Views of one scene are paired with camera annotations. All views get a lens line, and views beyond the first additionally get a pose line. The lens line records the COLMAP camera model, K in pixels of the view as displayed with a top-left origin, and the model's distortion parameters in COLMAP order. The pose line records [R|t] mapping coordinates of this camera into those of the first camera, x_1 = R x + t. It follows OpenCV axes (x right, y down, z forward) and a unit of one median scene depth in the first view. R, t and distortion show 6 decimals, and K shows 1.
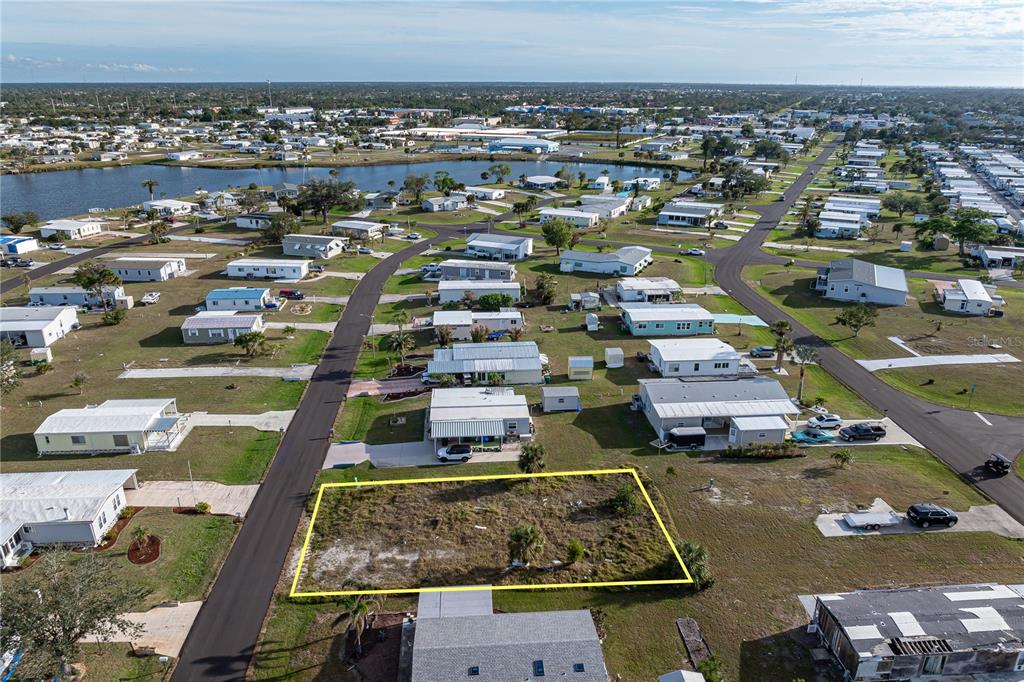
lens RADIAL K [[718.3, 0, 512.0], [0, 718.3, 341.0], [0, 0, 1]] dist [-0.021057, 0.001089]
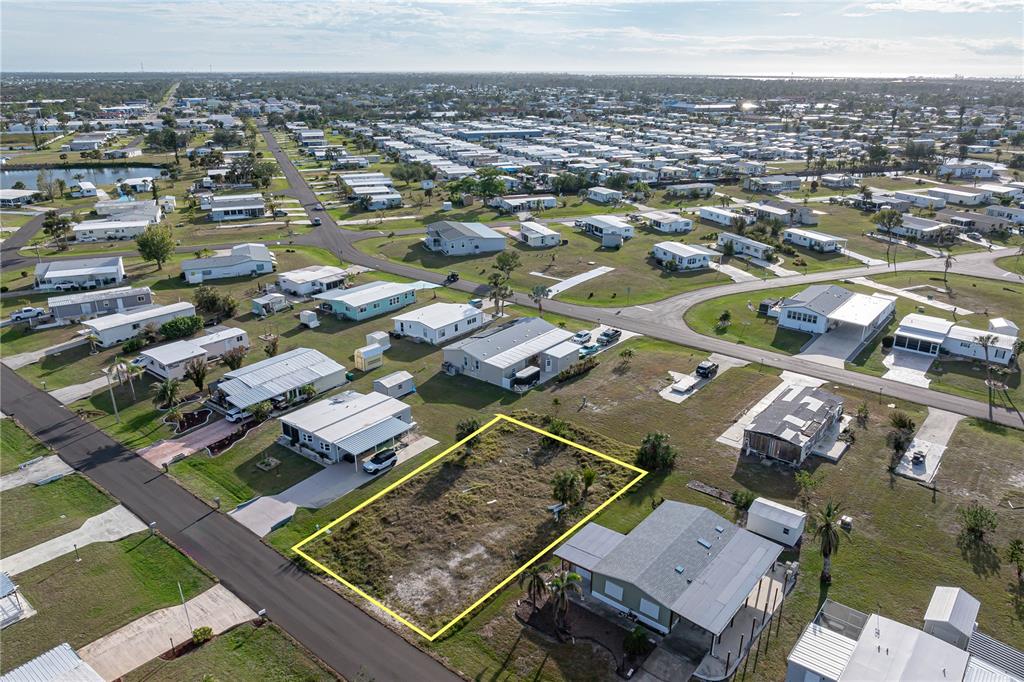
lens RADIAL K [[718.3, 0, 512.0], [0, 718.3, 341.0], [0, 0, 1]] dist [-0.021057, 0.001089]
pose [[0.690522, -0.258899, 0.675389, -0.392023], [0.247688, 0.961930, 0.115502, -0.045570], [-0.679581, 0.087529, 0.728360, 0.118838]]
